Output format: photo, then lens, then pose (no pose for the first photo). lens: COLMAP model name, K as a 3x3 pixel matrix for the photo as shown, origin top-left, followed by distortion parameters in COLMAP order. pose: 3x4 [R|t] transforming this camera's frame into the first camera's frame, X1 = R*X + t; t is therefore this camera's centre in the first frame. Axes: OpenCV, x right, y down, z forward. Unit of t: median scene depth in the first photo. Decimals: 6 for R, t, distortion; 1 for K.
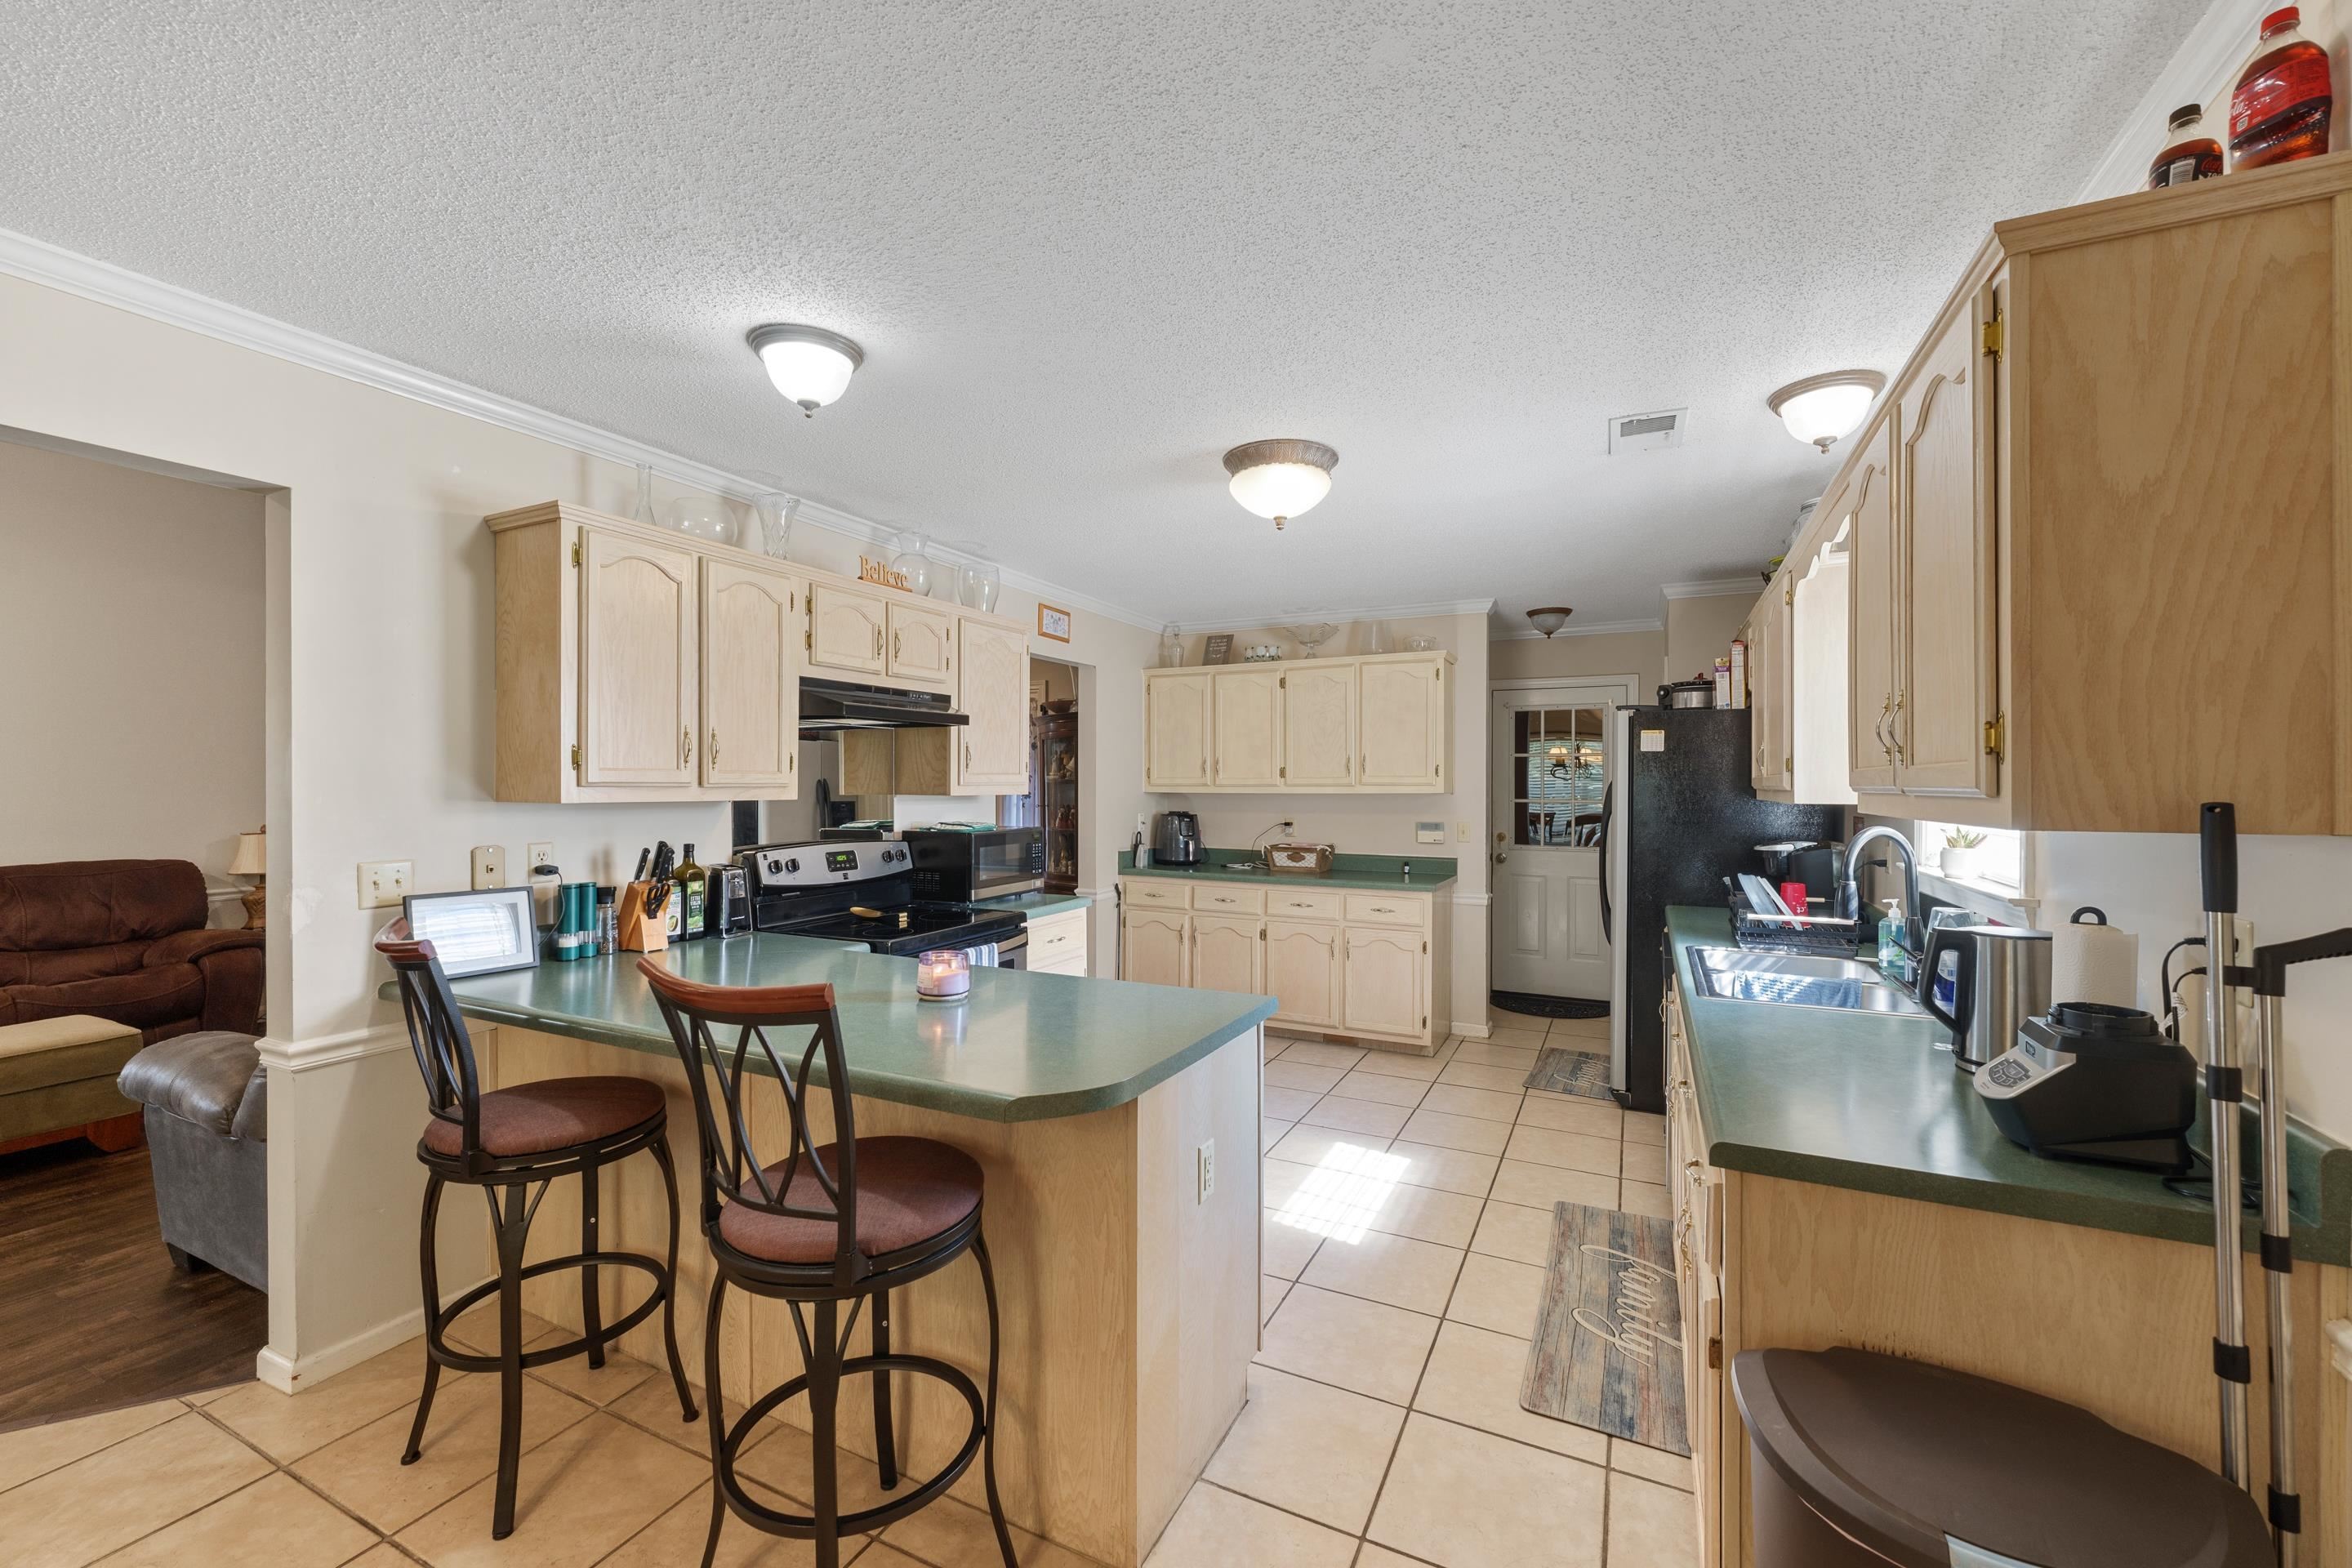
lens RADIAL K [[953.6, 0, 1168.0], [0, 953.6, 771.1], [0, 0, 1]] dist [-0.000691, -0.000302]
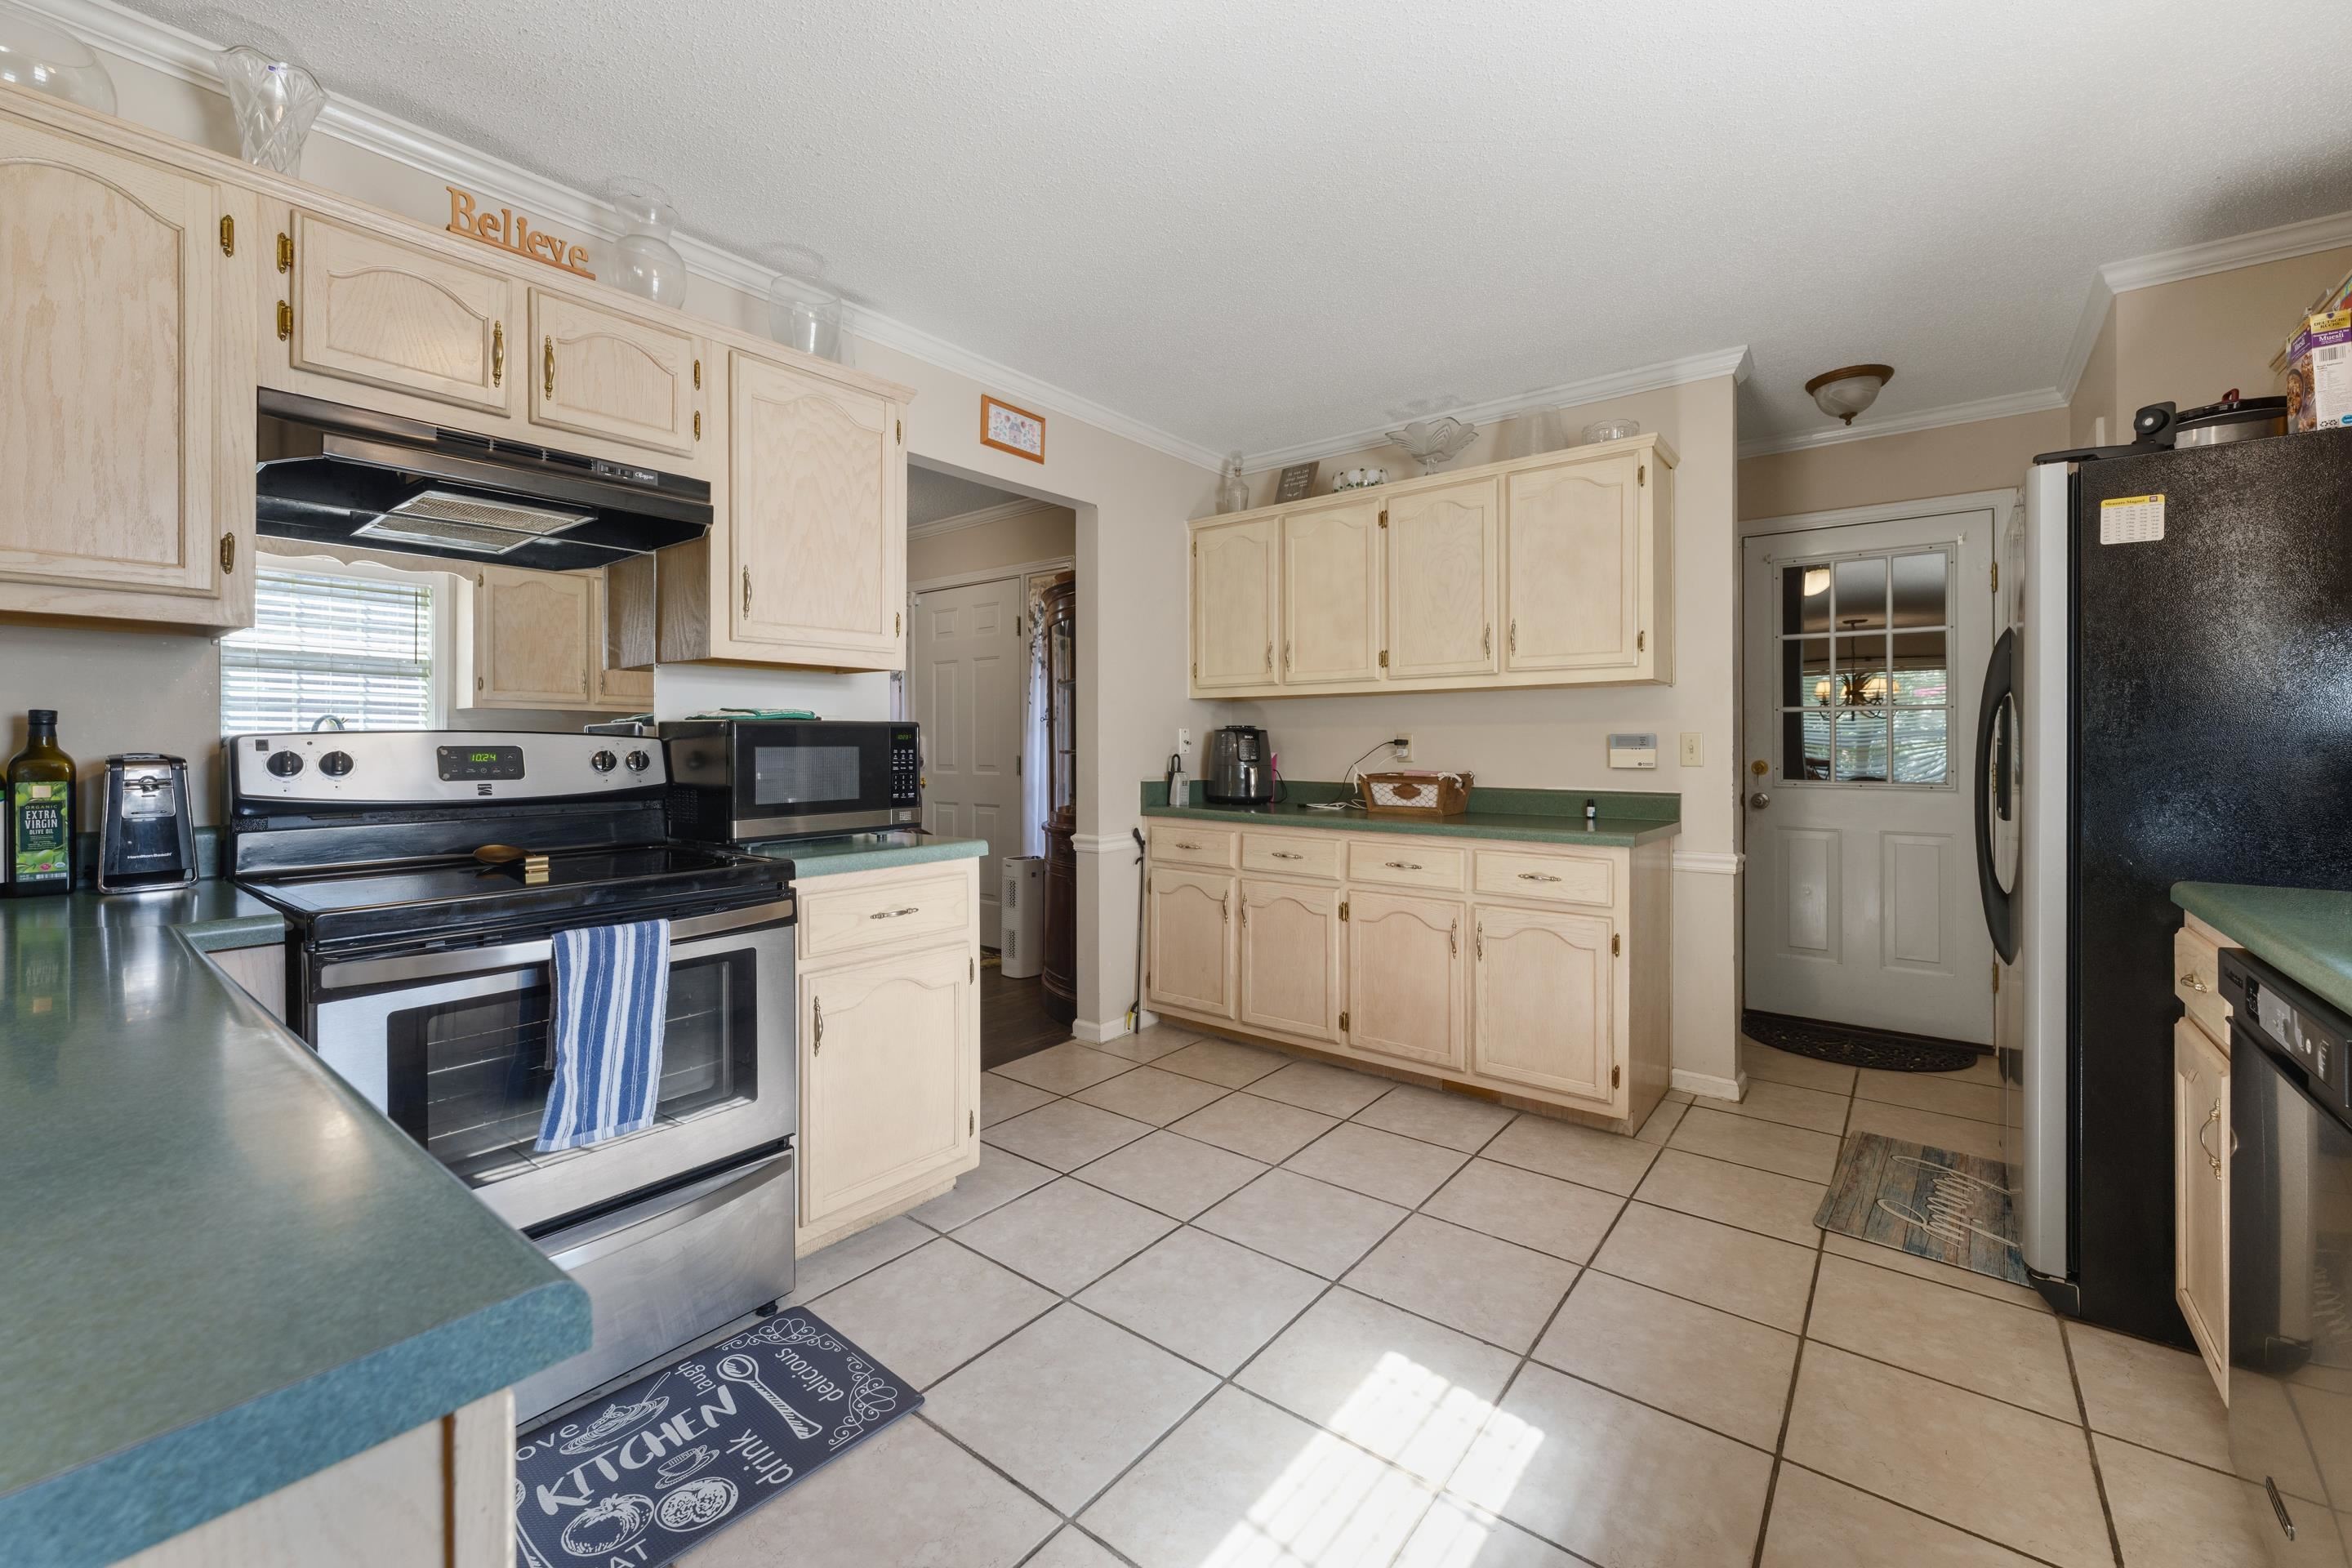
lens RADIAL K [[953.5, 0, 1177.7], [0, 953.5, 734.5], [0, 0, 1]] dist [0.000066, 0.000314]
pose [[0.978825, -0.004797, -0.204641, 0.125691], [0.004915, 0.999988, 0.000068, 0.056190], [0.204639, -0.001072, 0.978837, 0.375597]]
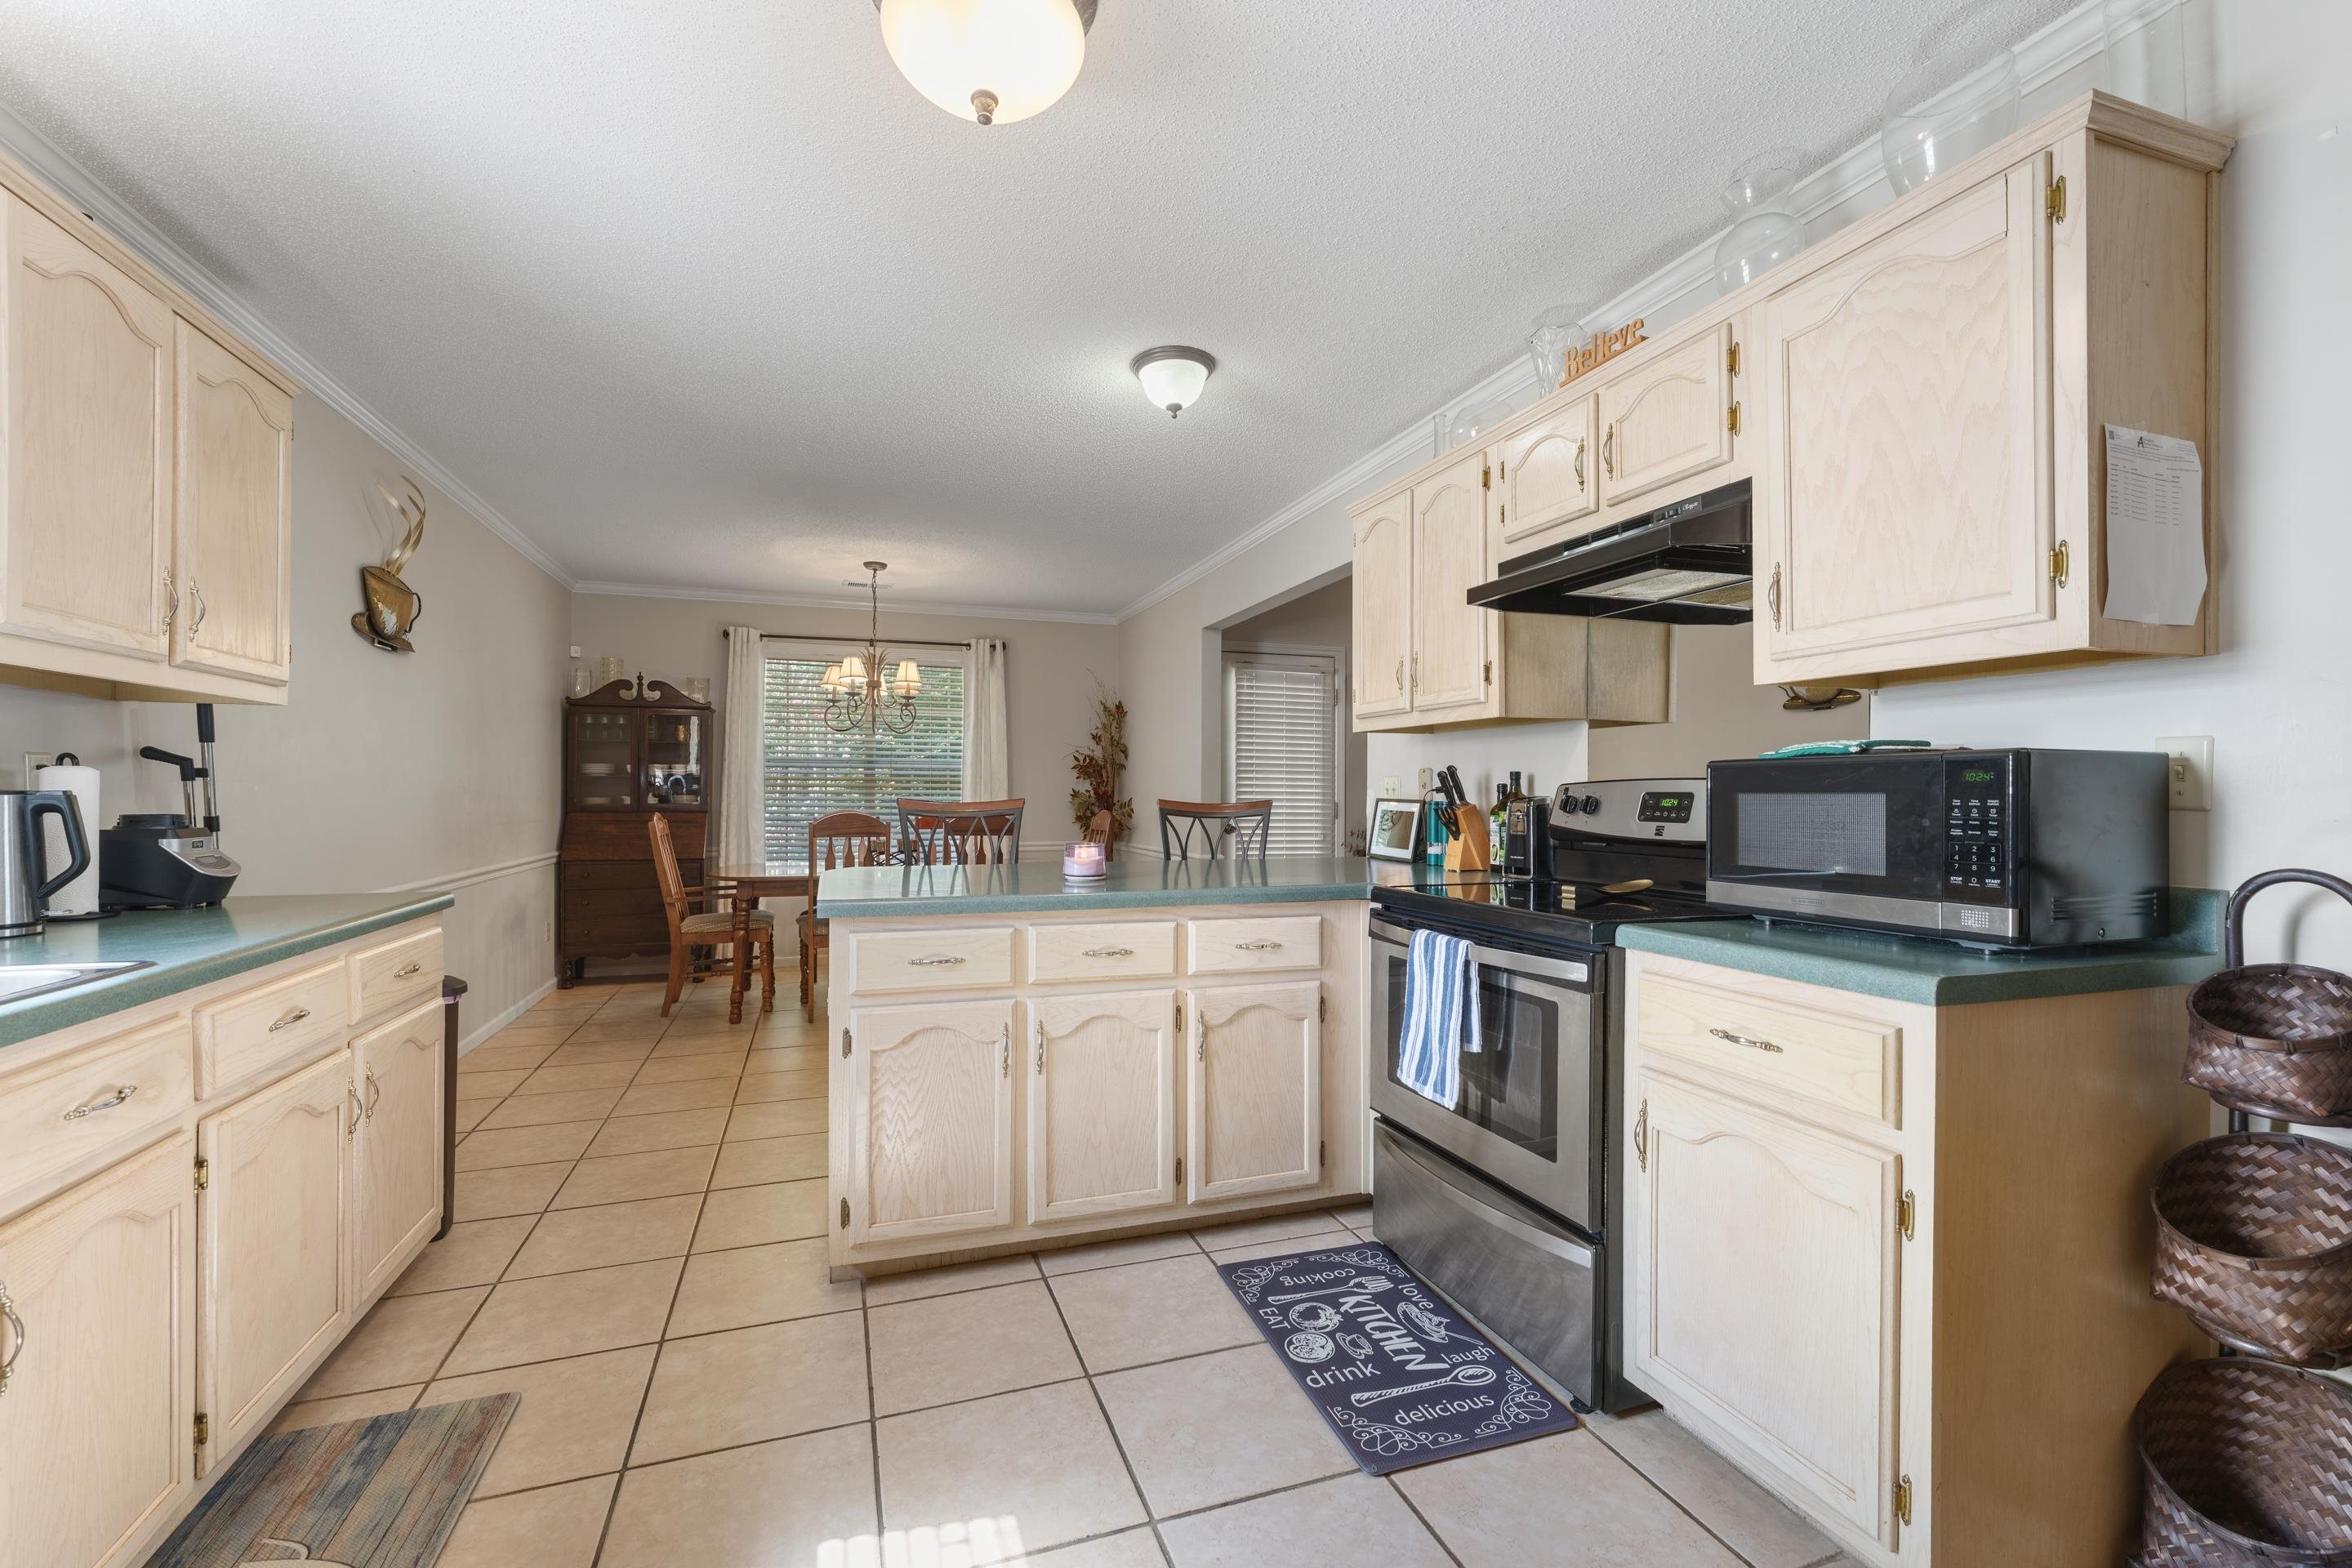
lens RADIAL K [[984.1, 0, 1166.9], [0, 984.1, 790.2], [0, 0, 1]] dist [0.002255, 0.000038]
pose [[-0.703555, -0.004834, -0.710624, 0.252565], [0.005554, 0.999909, -0.012300, 0.063008], [0.710619, -0.012600, -0.703464, 0.866840]]
